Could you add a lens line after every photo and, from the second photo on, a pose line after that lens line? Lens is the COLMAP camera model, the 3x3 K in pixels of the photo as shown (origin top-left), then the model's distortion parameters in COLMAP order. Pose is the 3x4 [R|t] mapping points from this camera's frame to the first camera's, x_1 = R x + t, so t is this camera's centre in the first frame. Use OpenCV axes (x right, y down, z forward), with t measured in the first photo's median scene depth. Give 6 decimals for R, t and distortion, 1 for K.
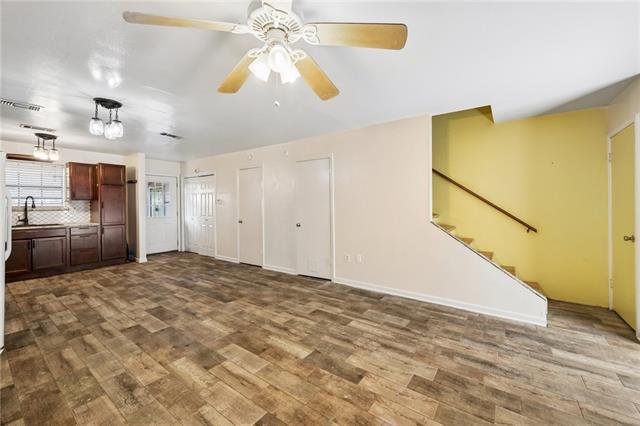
lens RADIAL K [[257.1, 0, 319.5], [0, 257.1, 203.2], [0, 0, 1]] dist [-0.000284, 0.000162]
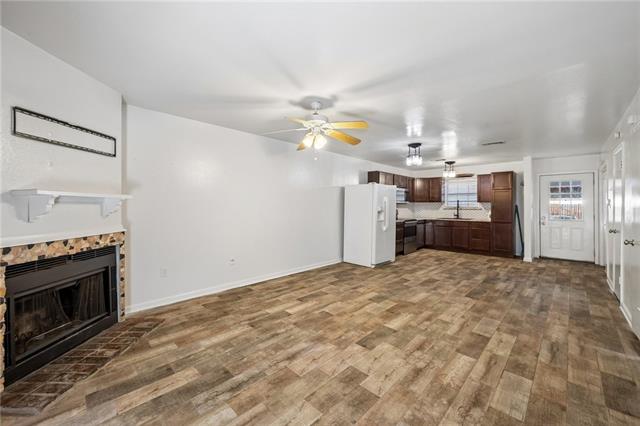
lens RADIAL K [[257.1, 0, 319.5], [0, 257.1, 203.2], [0, 0, 1]] dist [-0.000284, 0.000162]
pose [[-0.140895, -0.004742, -0.990013, 0.888388], [-0.002196, 0.999988, -0.004477, -0.000512], [0.990022, 0.001543, -0.140903, 0.606486]]
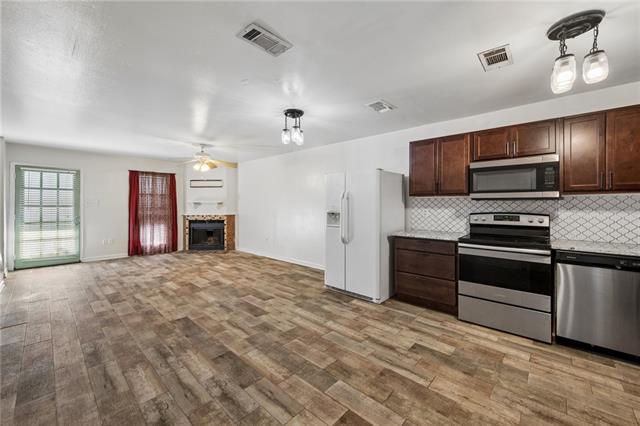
lens RADIAL K [[257.1, 0, 319.5], [0, 257.1, 203.2], [0, 0, 1]] dist [-0.000284, 0.000162]
pose [[-0.993742, 0.006222, 0.111529, -1.019917], [0.005301, 0.999949, -0.008553, 0.011000], [-0.111576, -0.007909, -0.993724, 2.029436]]
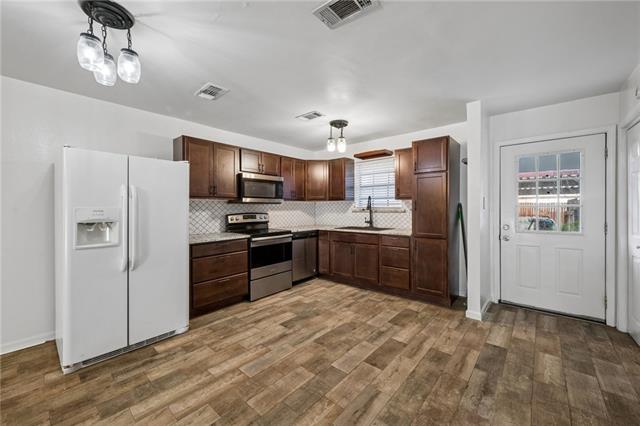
lens RADIAL K [[254.7, 0, 318.3], [0, 254.7, 213.2], [0, 0, 1]] dist [-0.002404, 0.000103]
pose [[-0.081662, 0.028998, -0.996238, -0.322534], [0.007738, 0.999565, 0.028461, 0.007925], [0.996630, -0.005385, -0.081850, 1.423650]]
